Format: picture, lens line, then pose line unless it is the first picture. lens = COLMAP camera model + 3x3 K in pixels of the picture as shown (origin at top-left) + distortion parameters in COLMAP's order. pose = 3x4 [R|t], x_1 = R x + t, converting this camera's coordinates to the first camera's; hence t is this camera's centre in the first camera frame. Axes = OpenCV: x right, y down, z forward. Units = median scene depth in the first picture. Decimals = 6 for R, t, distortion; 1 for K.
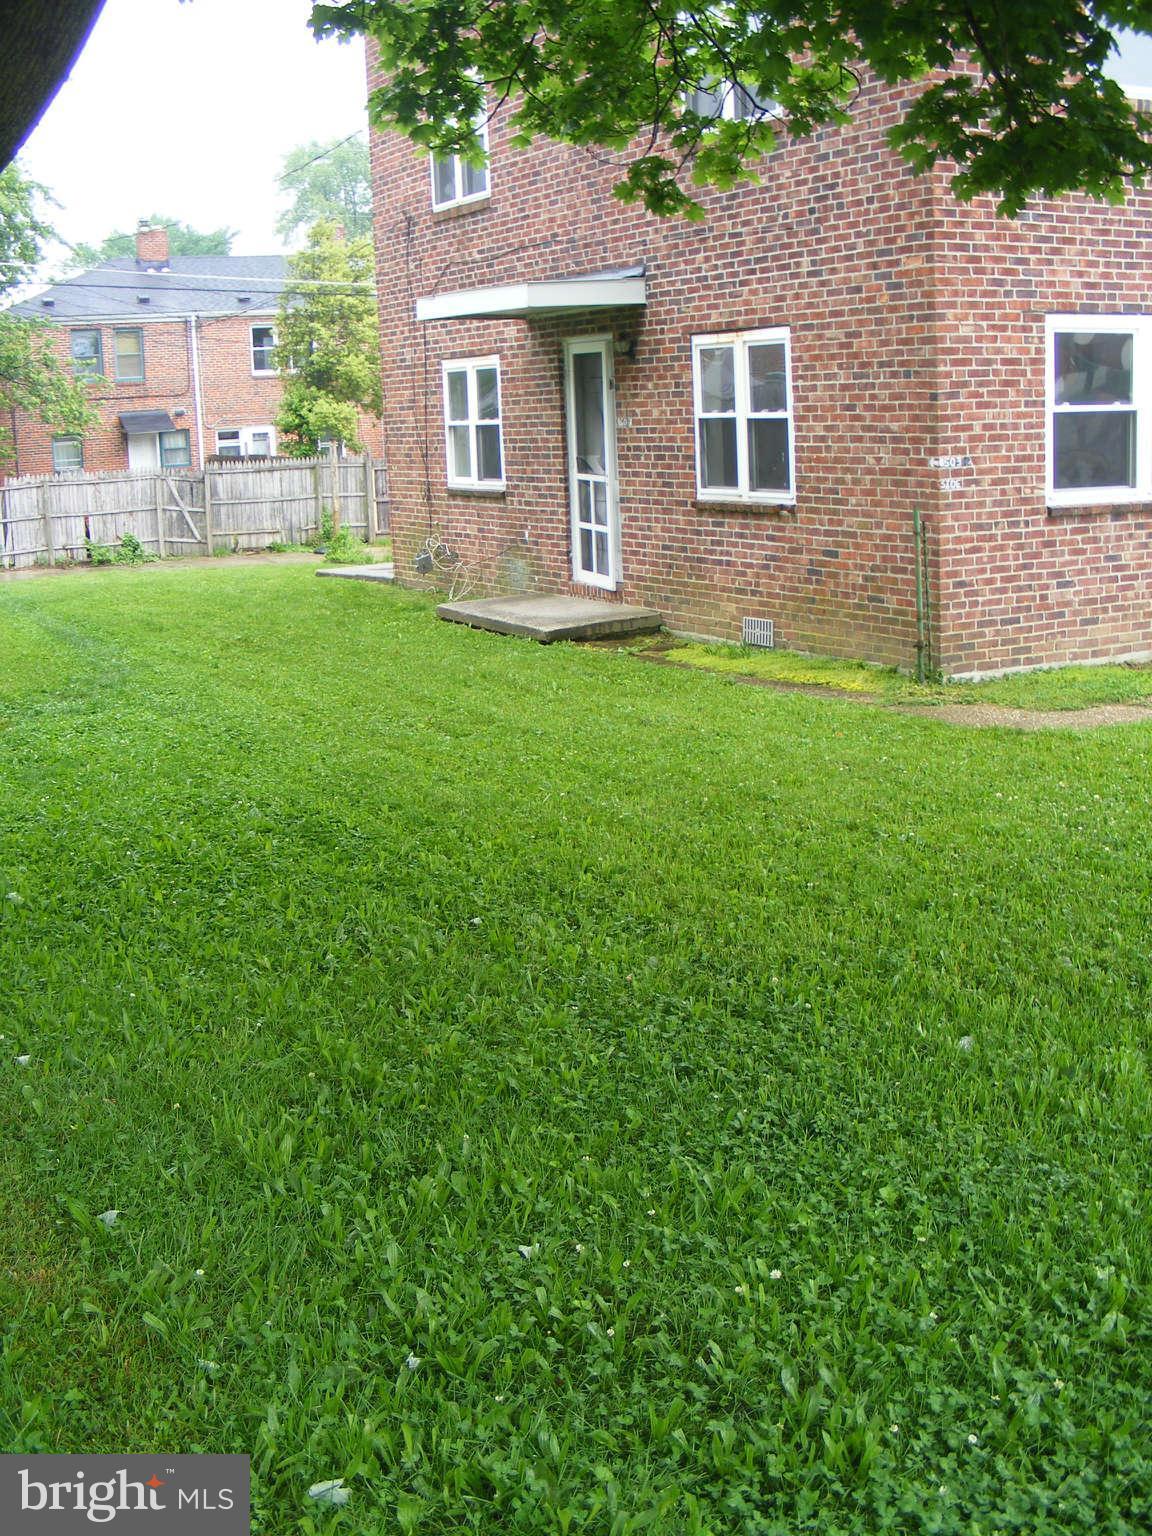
lens RADIAL K [[1726.0, 0, 582.2], [0, 1726.0, 761.0], [0, 0, 1]] dist [-0.194717, 0.000000]
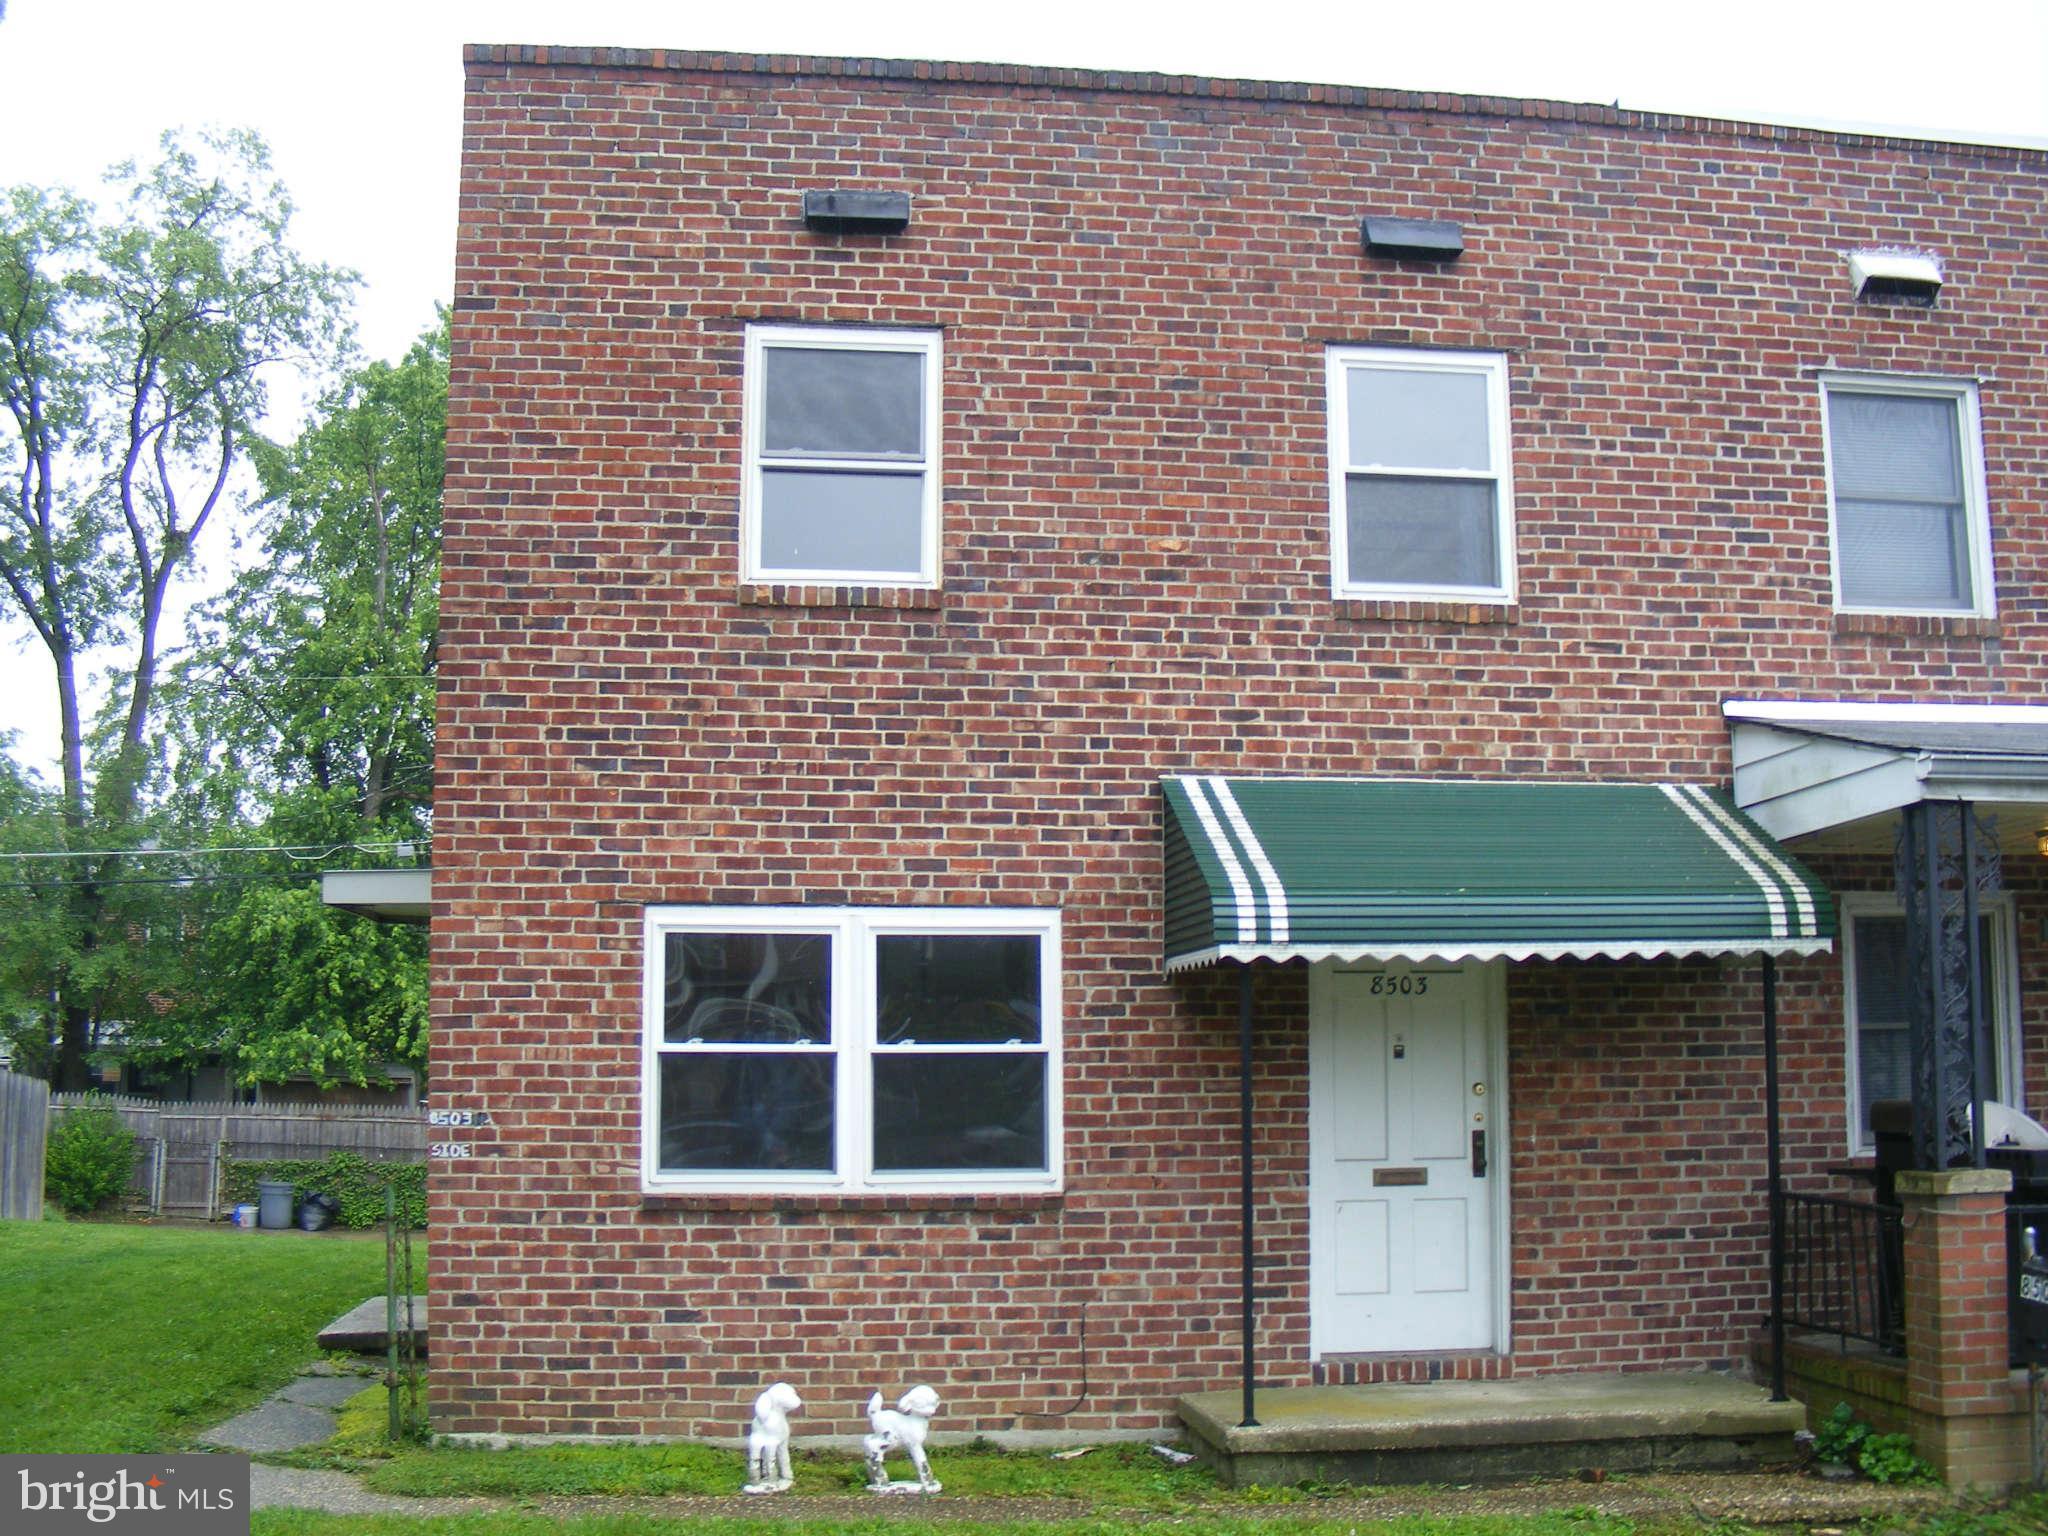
lens RADIAL K [[2301.3, 0, 1021.8], [0, 2301.3, 758.6], [0, 0, 1]] dist [-0.194717, 0.000000]
pose [[0.939670, -0.010688, -0.341916, 0.713703], [-0.102891, 0.944398, -0.312290, -0.049079], [0.326243, 0.328630, 0.886323, 0.207209]]
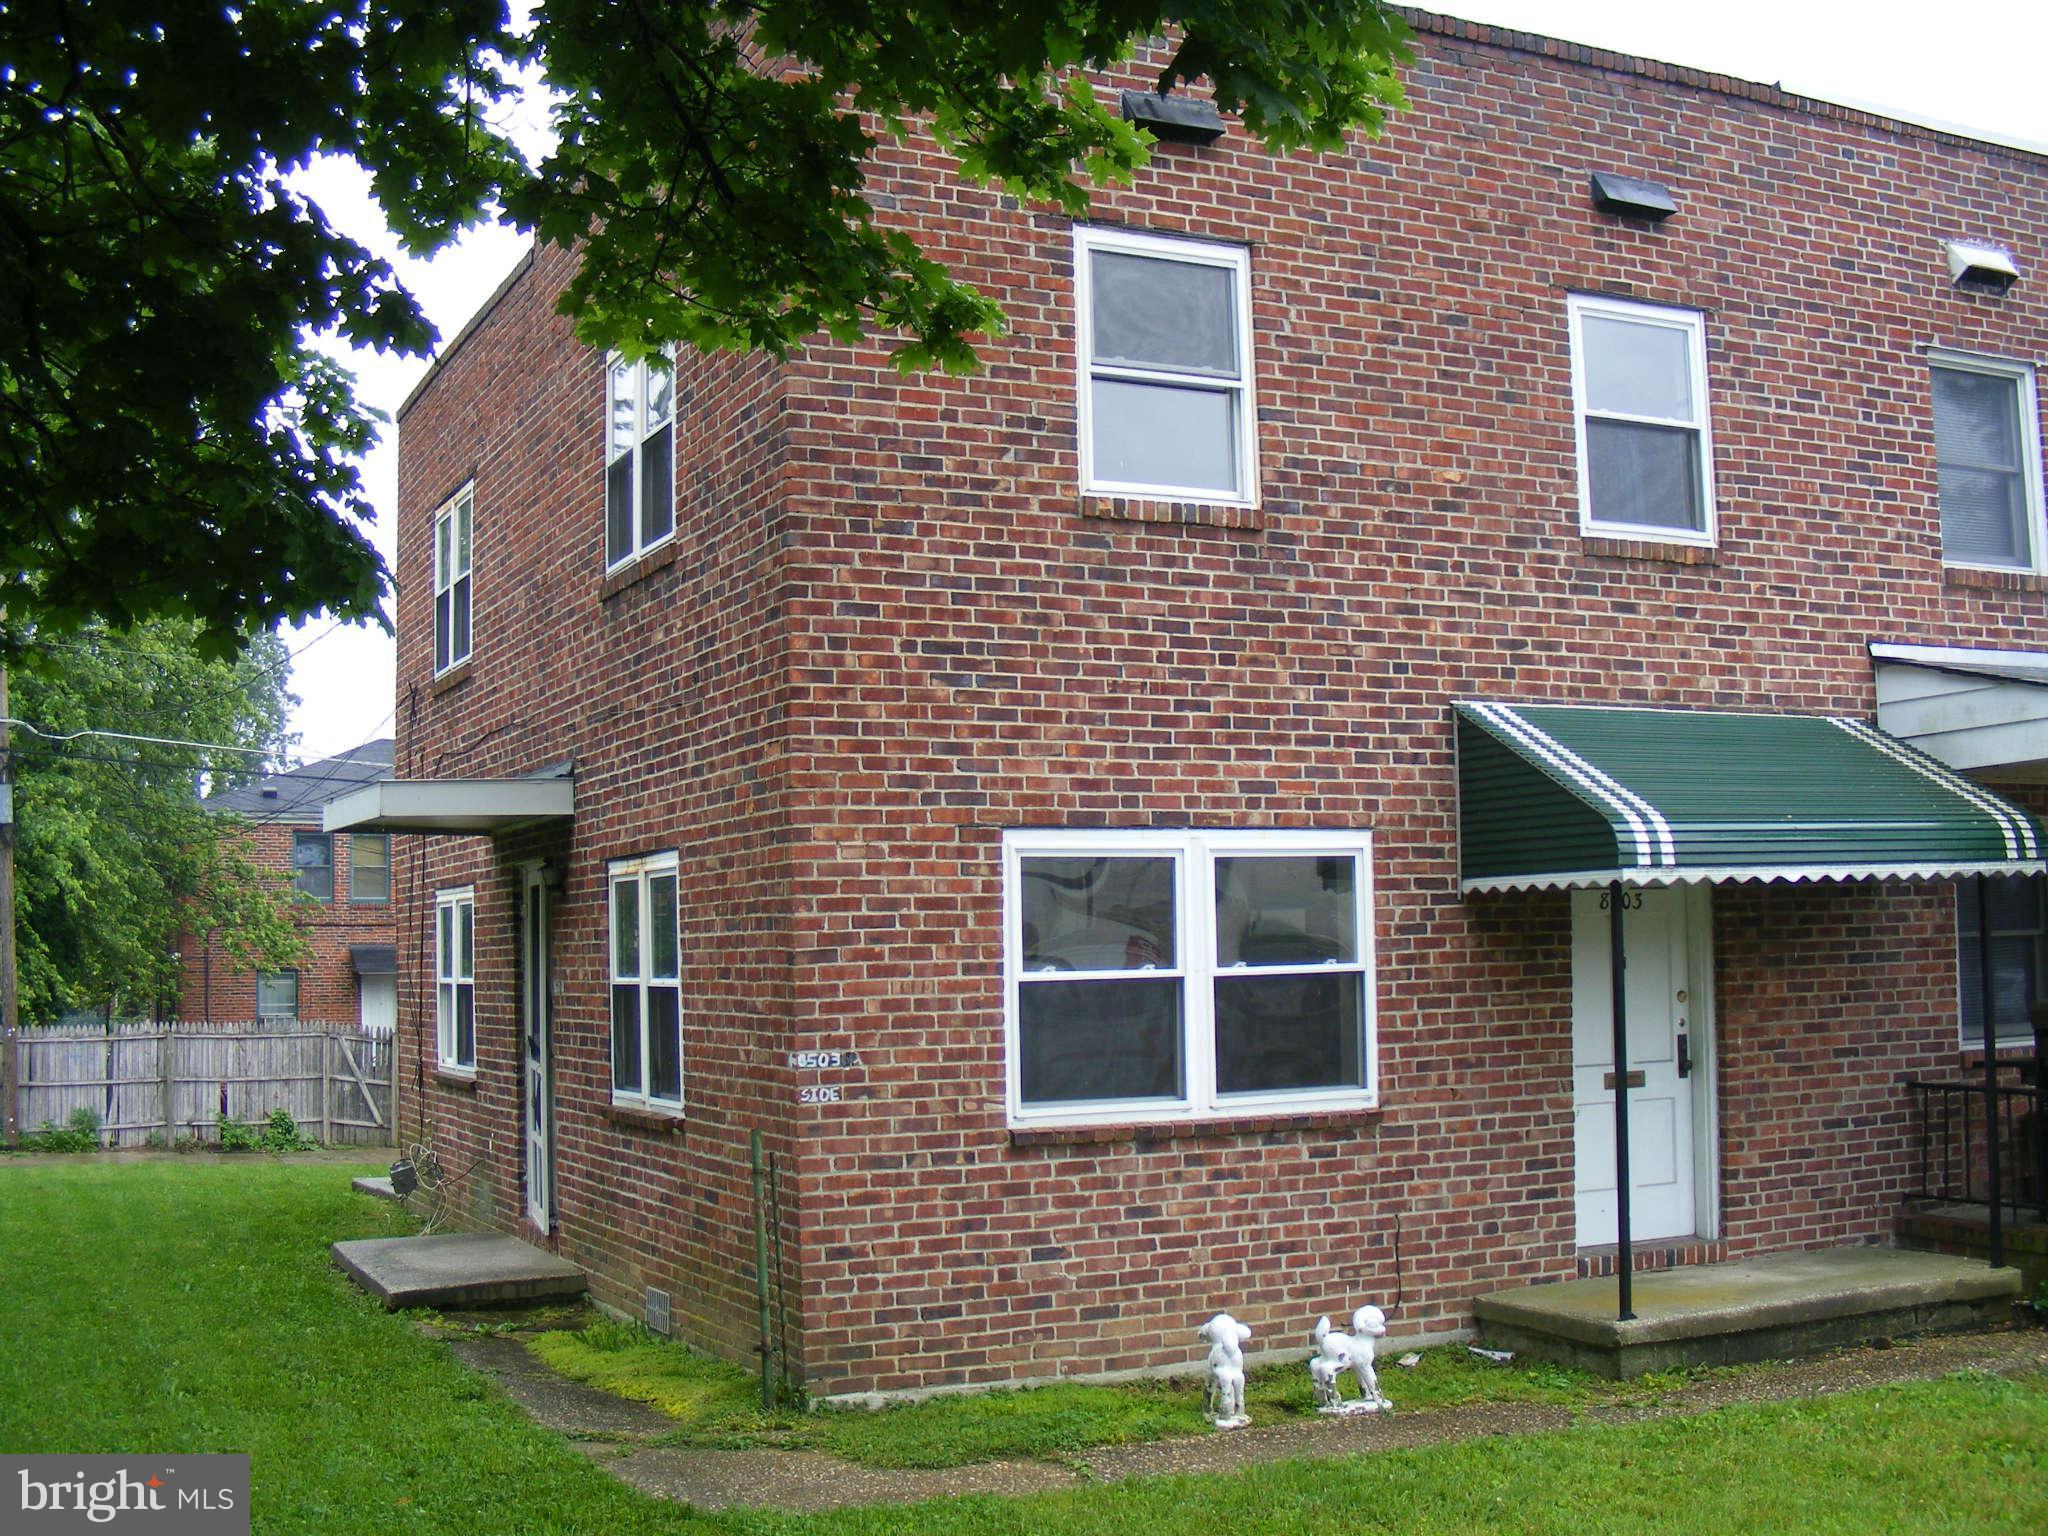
lens RADIAL K [[2301.3, 0, 1120.9], [0, 2301.3, 765.6], [0, 0, 1]] dist [-0.194717, 0.000000]
pose [[0.999643, 0.016457, -0.021068, 0.330403], [-0.021750, 0.958868, -0.283017, -0.039468], [0.015543, 0.283374, 0.958883, 0.140849]]
